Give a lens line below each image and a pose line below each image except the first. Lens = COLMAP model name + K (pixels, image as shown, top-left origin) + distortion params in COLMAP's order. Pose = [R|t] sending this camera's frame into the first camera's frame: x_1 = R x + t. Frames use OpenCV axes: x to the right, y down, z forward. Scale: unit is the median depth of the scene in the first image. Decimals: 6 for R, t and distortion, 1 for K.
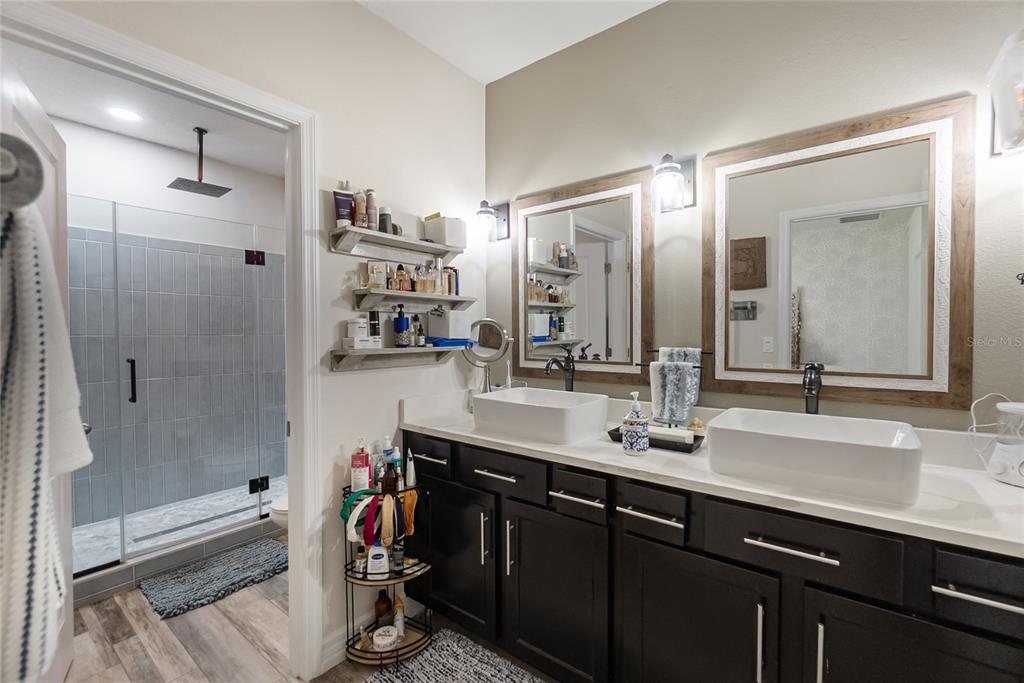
lens RADIAL K [[446.6, 0, 519.9], [0, 446.6, 341.1], [0, 0, 1]] dist [-0.006580, 0.002062]
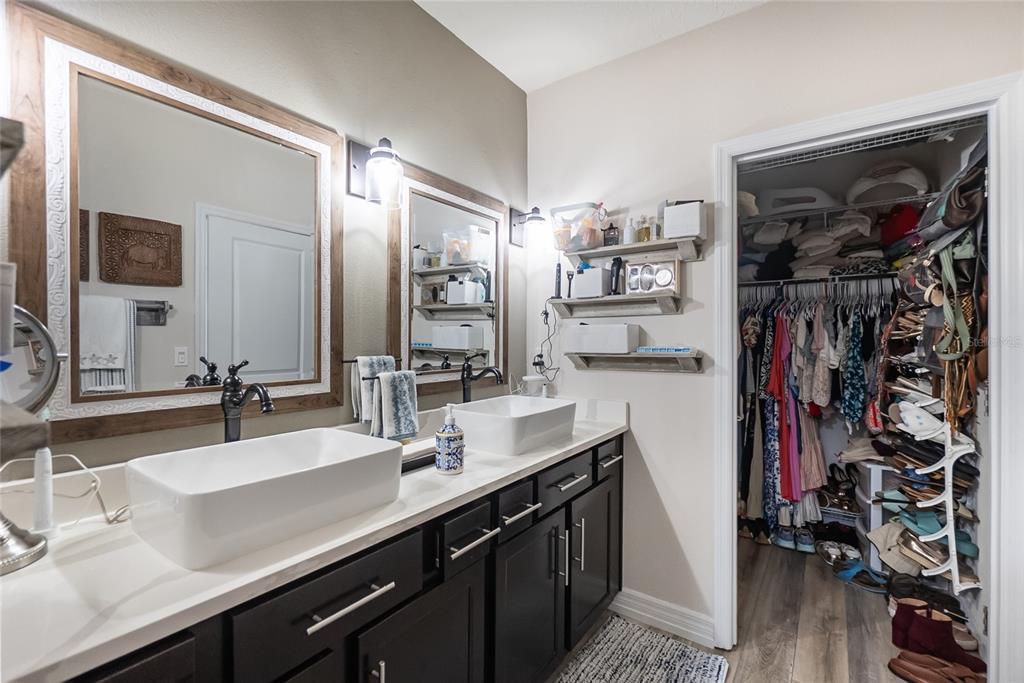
lens RADIAL K [[446.6, 0, 518.7], [0, 446.6, 339.2], [0, 0, 1]] dist [-0.006580, 0.002062]
pose [[-0.045112, 0.005300, 0.998968, -0.522762], [0.022502, 0.999738, -0.004288, -0.008597], [-0.998728, 0.022285, -0.045219, 0.718694]]
